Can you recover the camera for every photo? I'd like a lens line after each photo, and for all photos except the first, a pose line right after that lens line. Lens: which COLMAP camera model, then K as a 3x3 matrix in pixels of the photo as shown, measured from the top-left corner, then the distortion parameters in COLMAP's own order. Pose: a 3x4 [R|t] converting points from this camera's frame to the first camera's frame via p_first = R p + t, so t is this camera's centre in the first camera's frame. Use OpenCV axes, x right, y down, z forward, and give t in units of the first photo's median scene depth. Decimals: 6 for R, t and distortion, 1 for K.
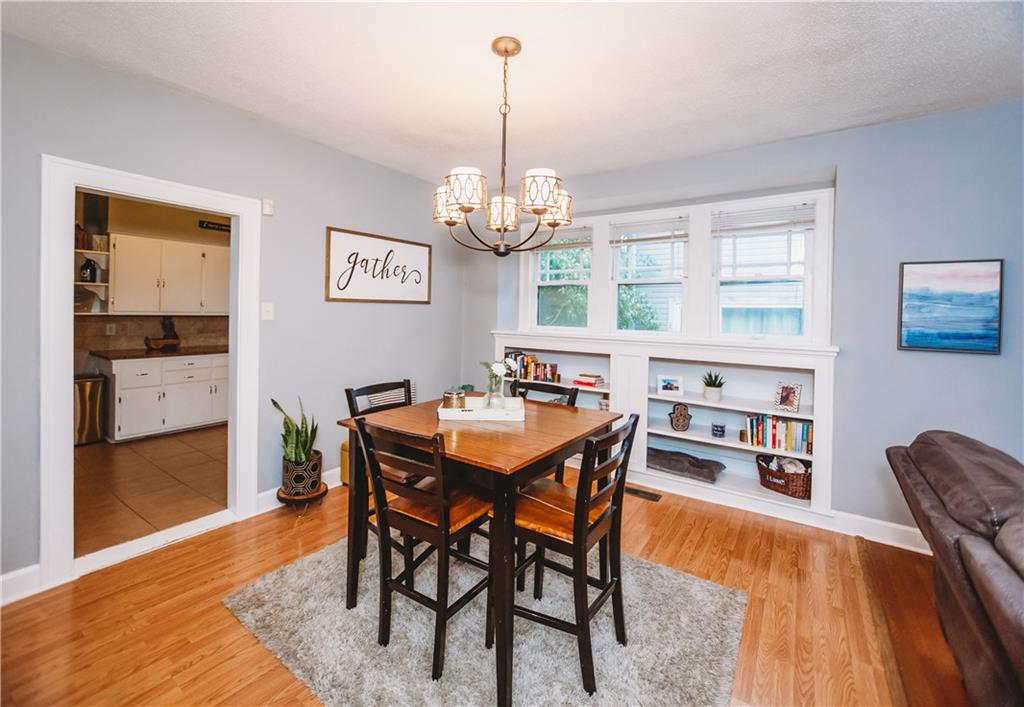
lens RADIAL K [[431.3, 0, 508.4], [0, 431.3, 319.6], [0, 0, 1]] dist [-0.003007, -0.000120]
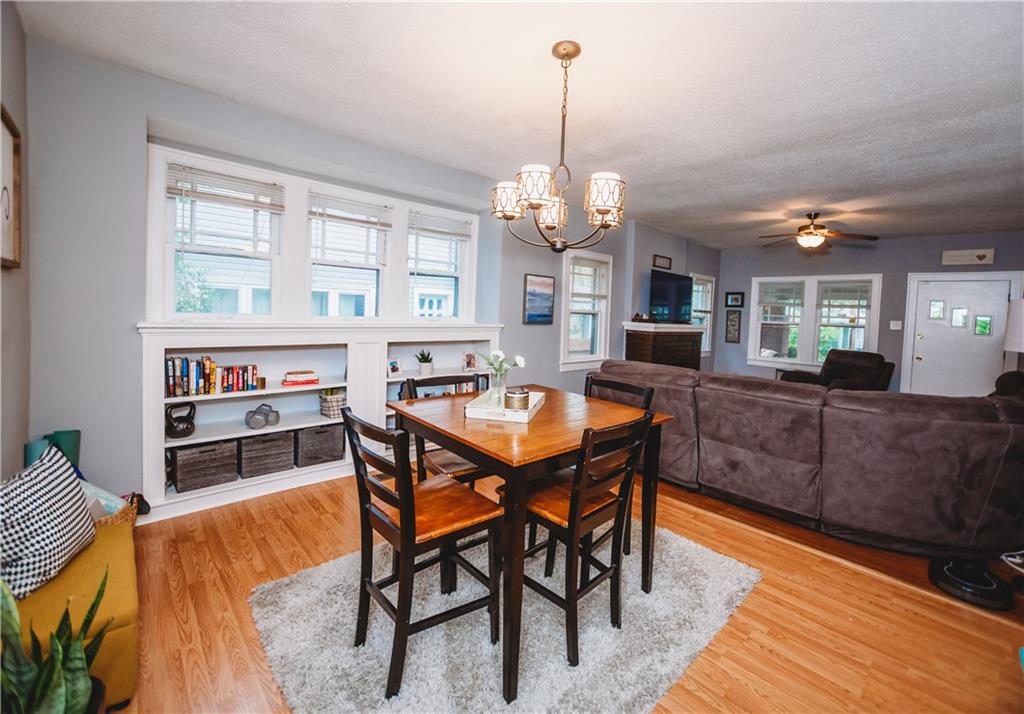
lens RADIAL K [[434.0, 0, 526.7], [0, 434.0, 327.5], [0, 0, 1]] dist [-0.017178, -0.000136]
pose [[0.199477, -0.052875, 0.978475, -0.686602], [-0.018882, 0.998150, 0.057788, -0.015260], [-0.979721, -0.030003, 0.198109, 0.543063]]
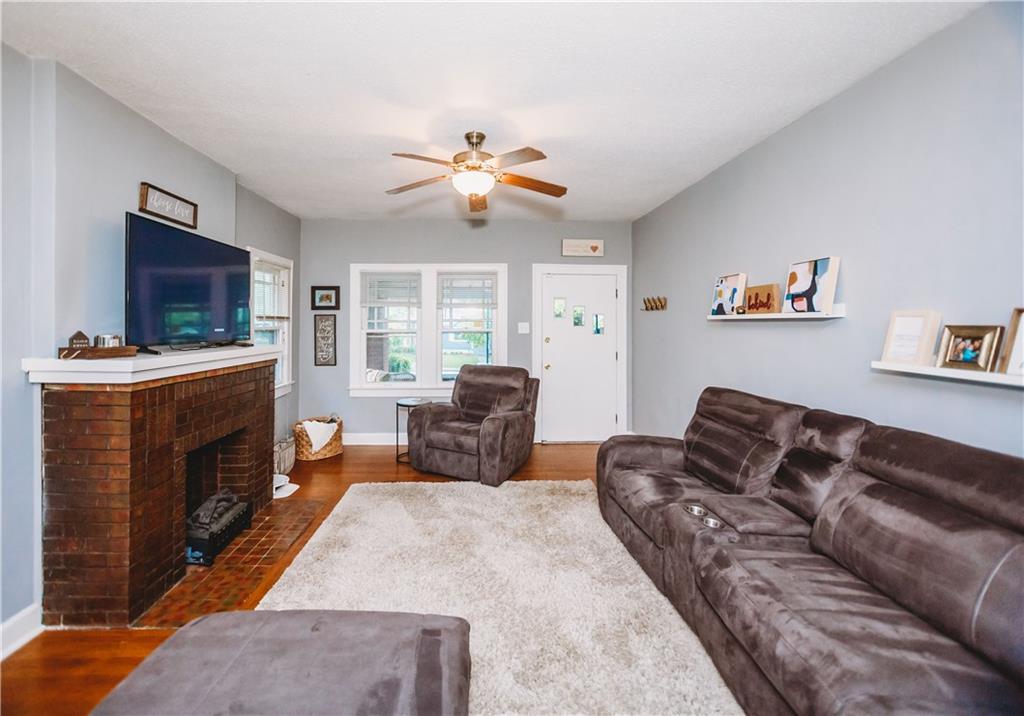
lens RADIAL K [[436.5, 0, 492.1], [0, 436.5, 321.2], [0, 0, 1]] dist [-0.016567, 0.000320]
pose [[-0.603268, -0.021284, 0.797254, 0.367114], [-0.000922, 0.999662, 0.025990, -0.010262], [-0.797538, 0.014944, -0.603084, 0.341386]]
